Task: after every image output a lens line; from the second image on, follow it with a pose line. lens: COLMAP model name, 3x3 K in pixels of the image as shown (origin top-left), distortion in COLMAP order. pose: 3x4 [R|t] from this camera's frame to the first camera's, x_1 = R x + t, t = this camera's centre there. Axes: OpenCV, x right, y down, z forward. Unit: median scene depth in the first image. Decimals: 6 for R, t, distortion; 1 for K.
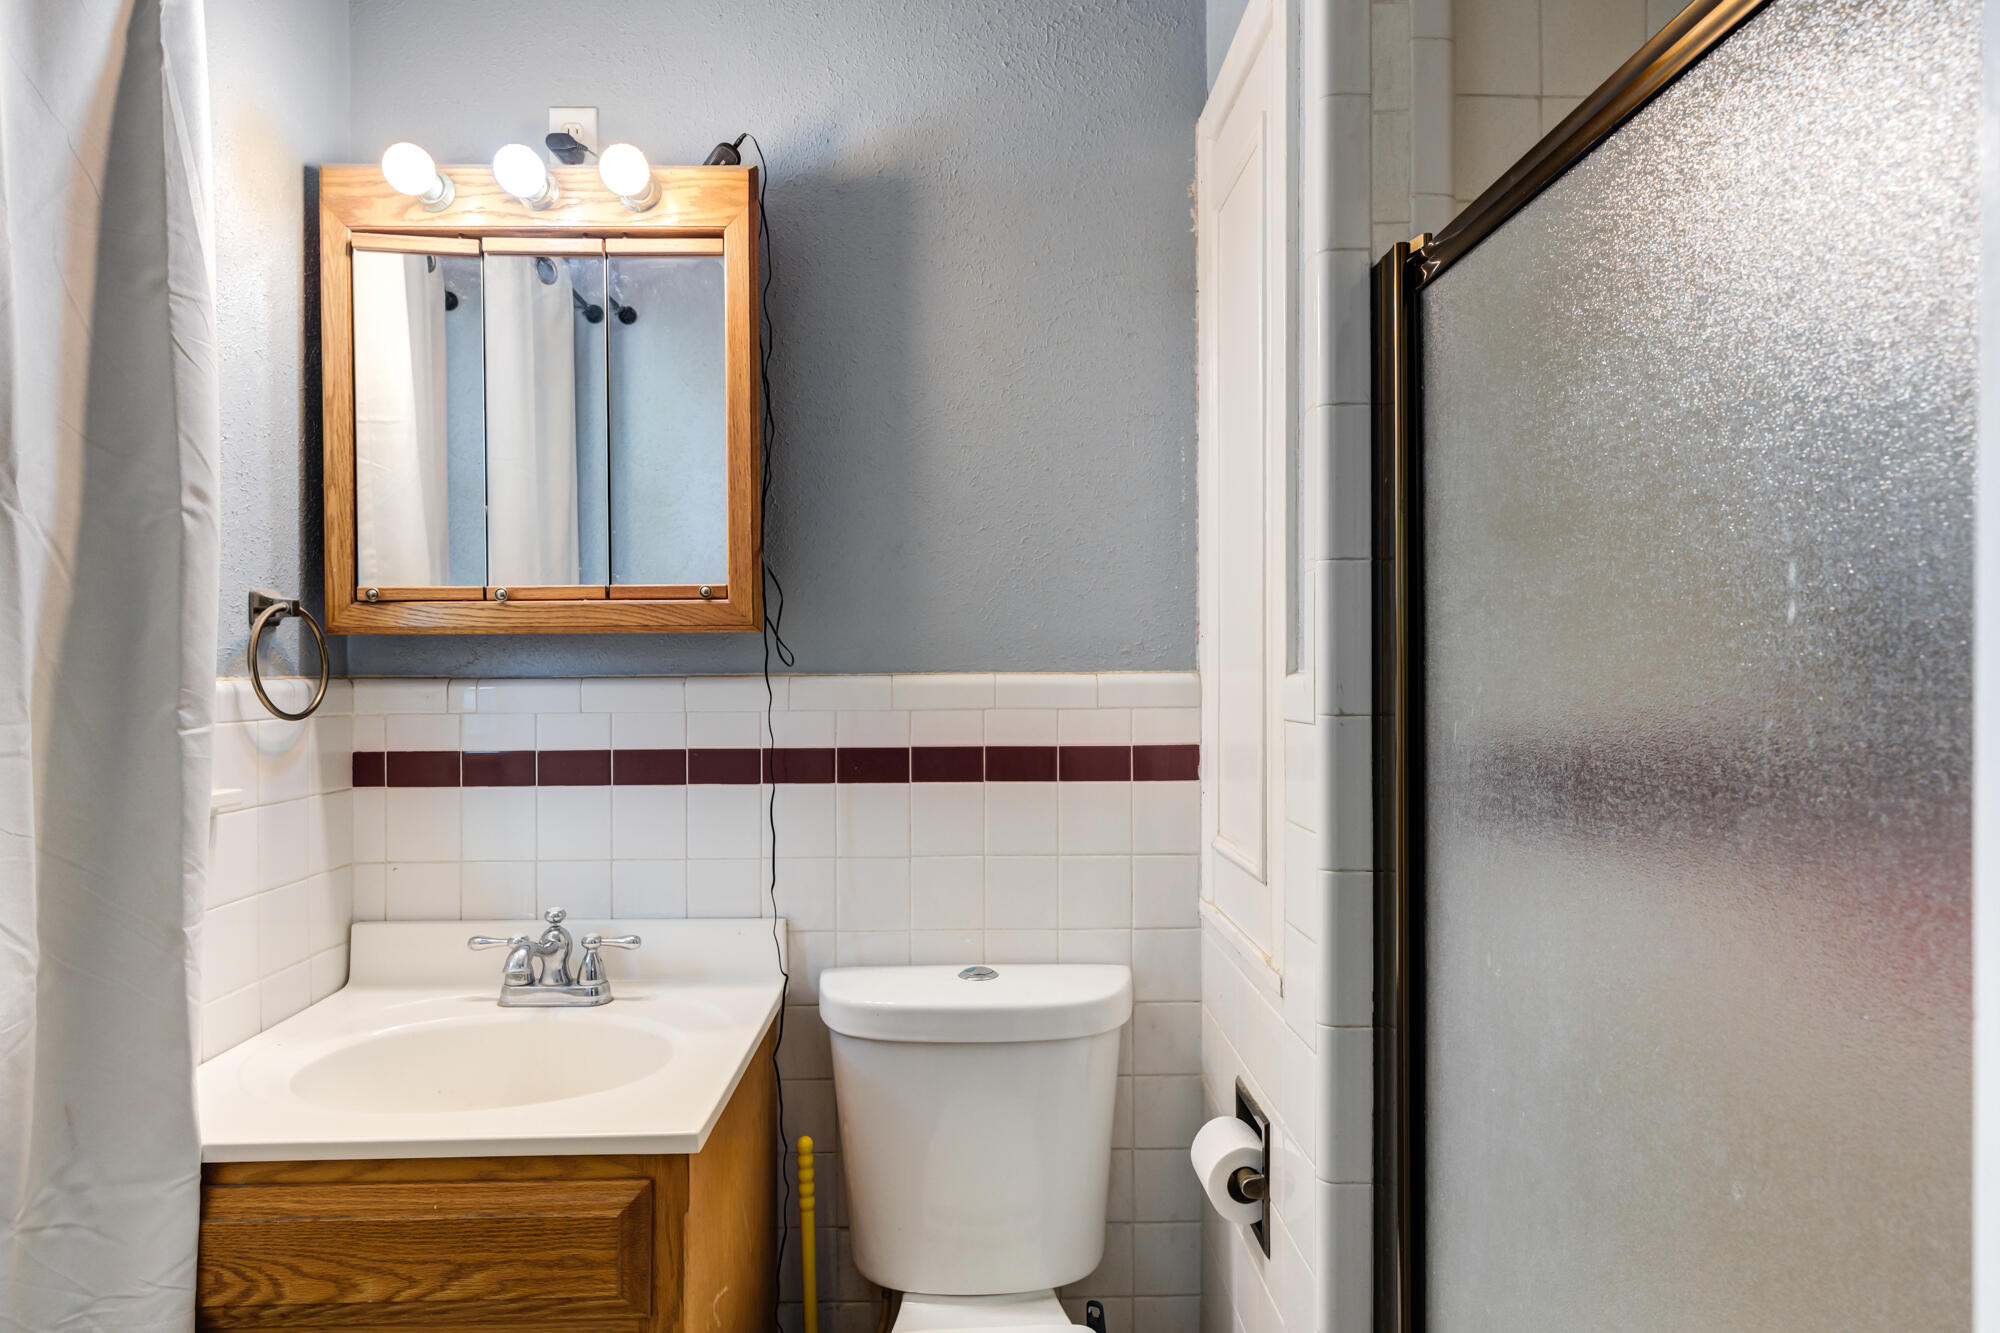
lens RADIAL K [[1117.0, 0, 996.5], [0, 1117.0, 669.3], [0, 0, 1]] dist [-0.007643, 0.008323]
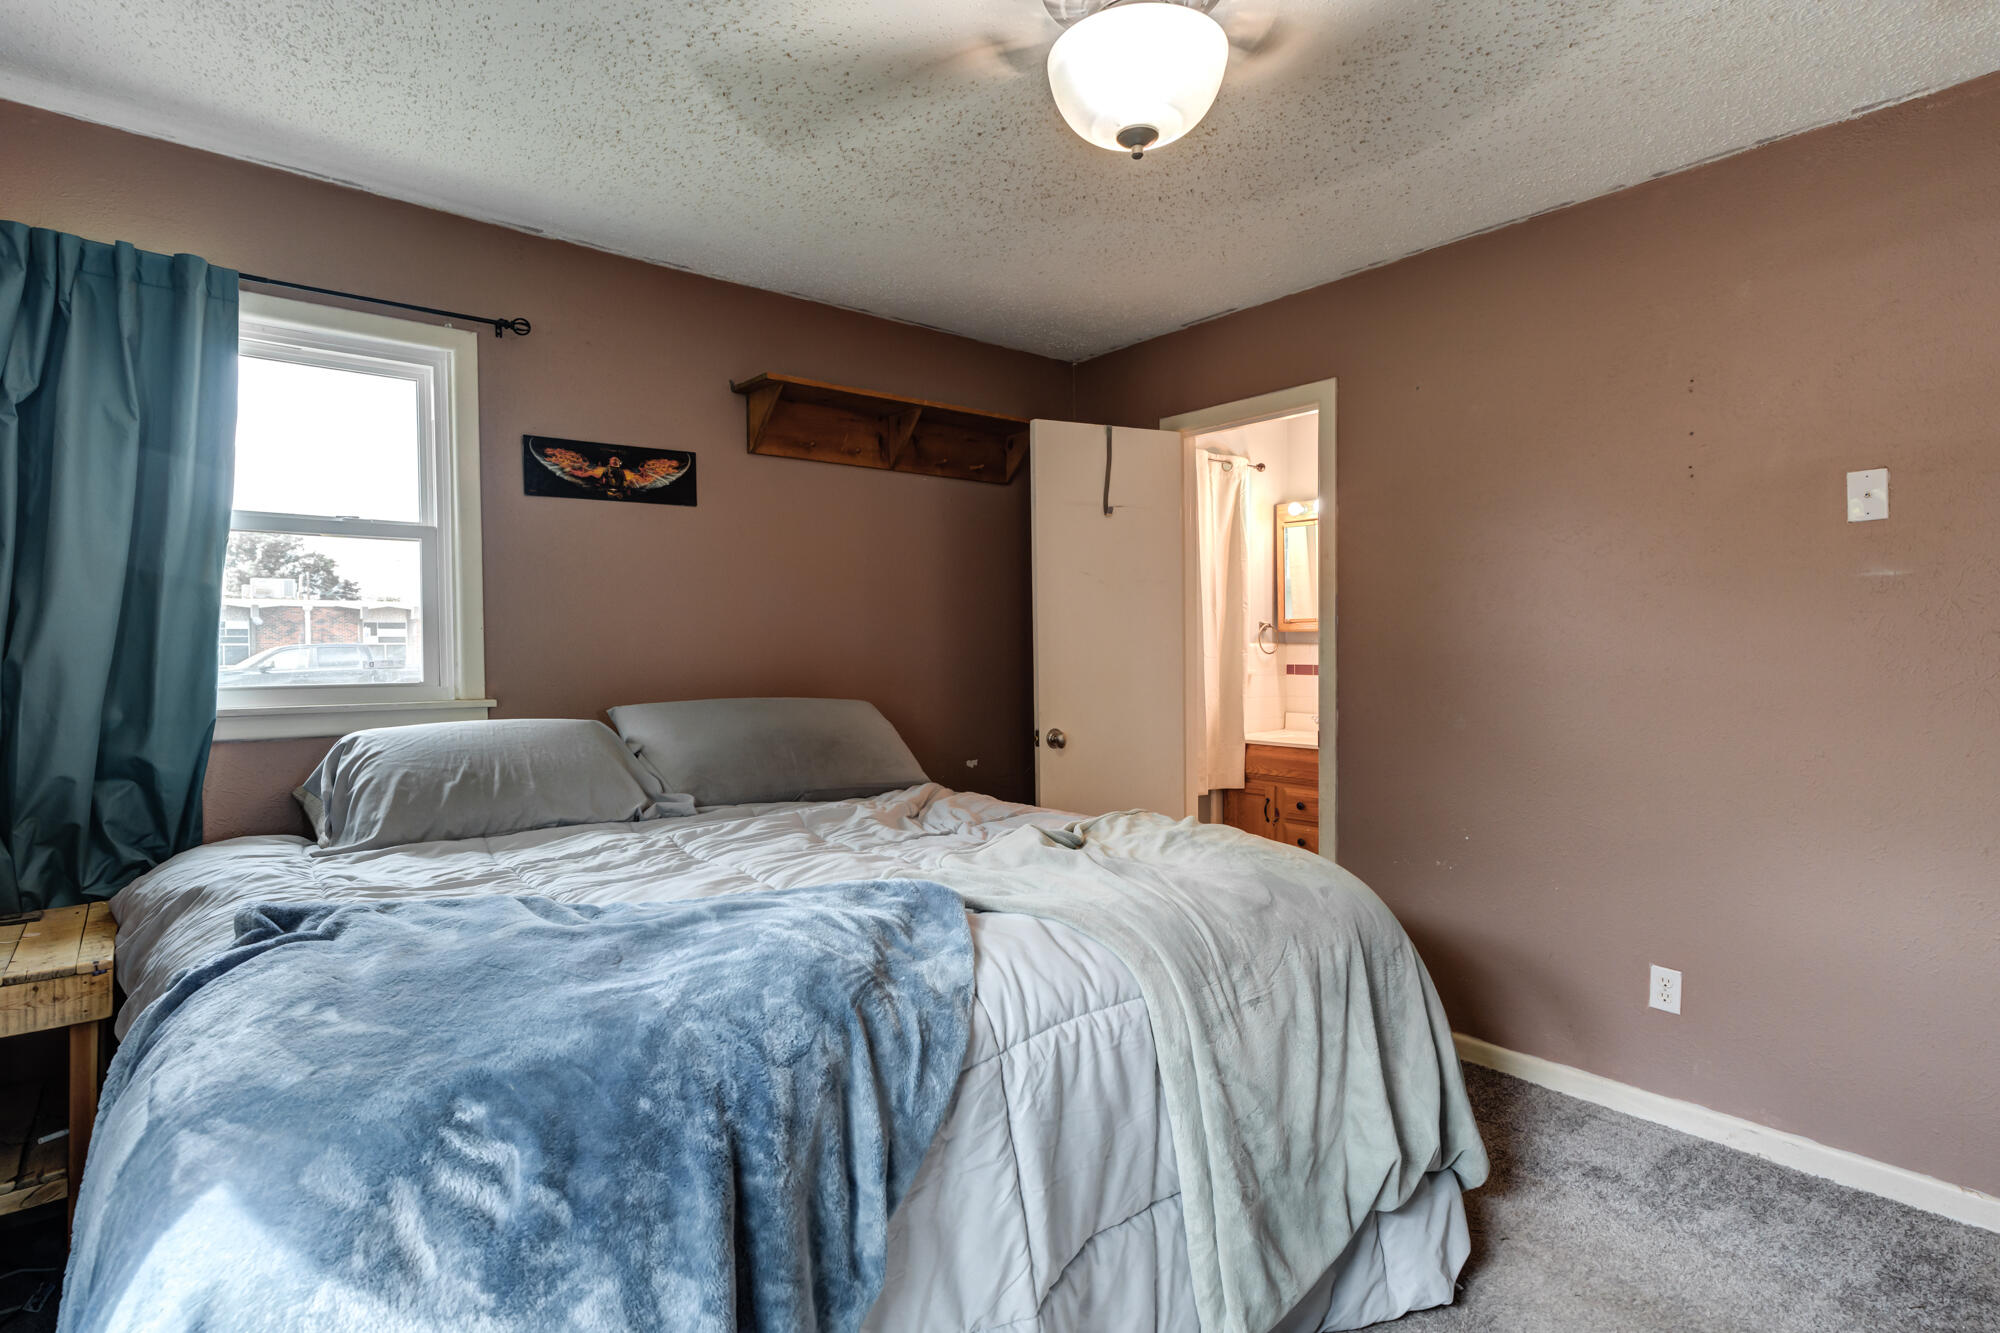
lens RADIAL K [[1003.4, 0, 993.7], [0, 1003.4, 661.0], [0, 0, 1]] dist [-0.000966, 0.006015]
pose [[0.609008, 0.008670, -0.793117, 1.495446], [0.001718, 0.999923, 0.012250, 0.023236], [0.793163, -0.008823, 0.608946, -1.815665]]
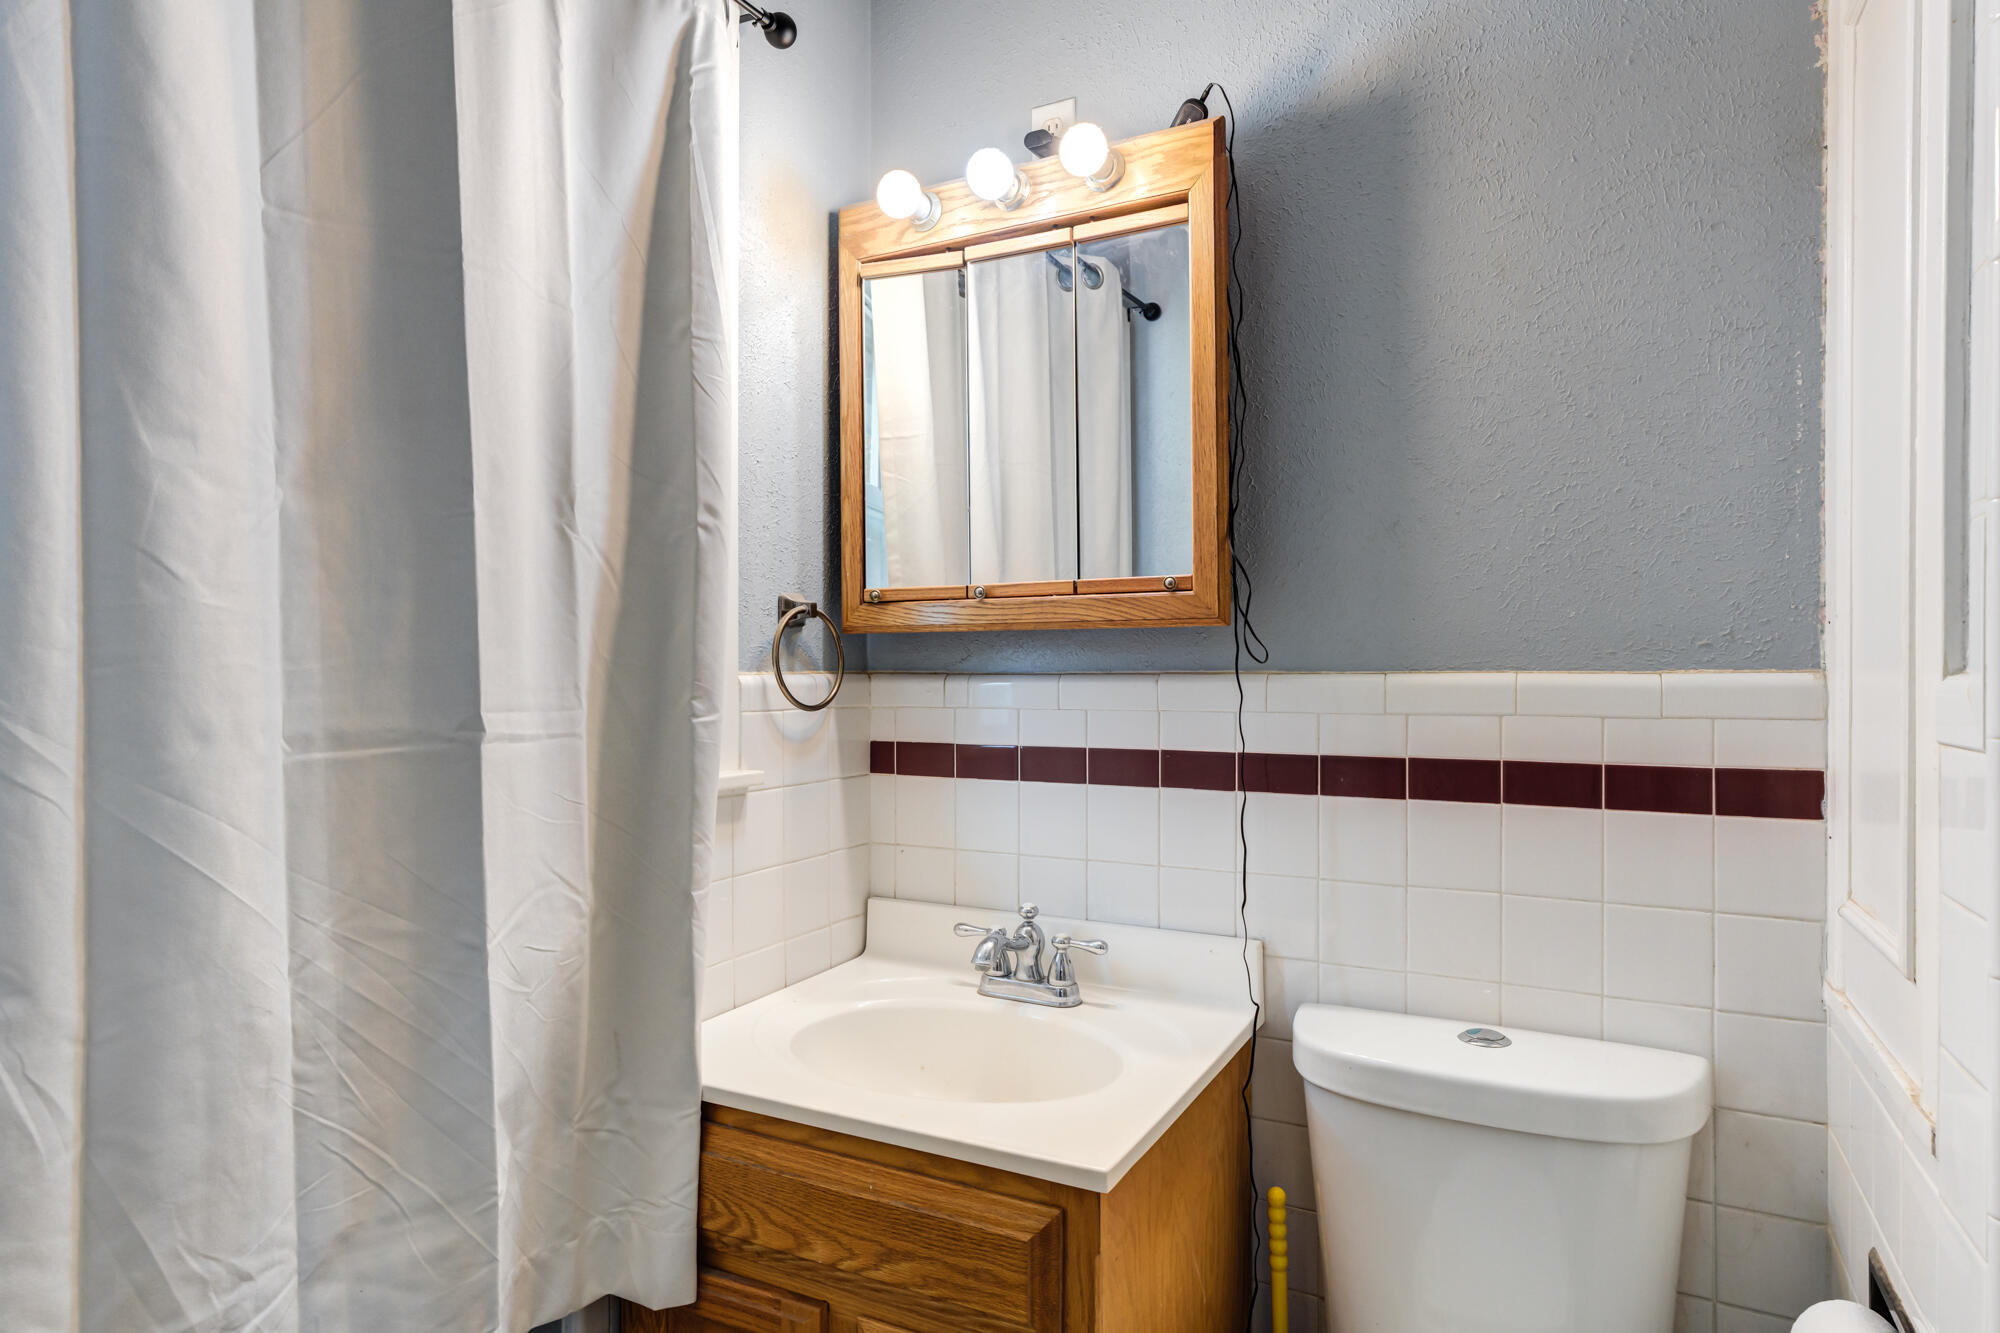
lens RADIAL K [[1117.0, 0, 1004.8], [0, 1117.0, 666.4], [0, 0, 1]] dist [-0.007643, 0.008323]
pose [[0.872797, 0.002514, -0.488077, 0.077354], [-0.002353, 0.999997, 0.000942, -0.000180], [0.488078, 0.000327, 0.872800, 0.116283]]
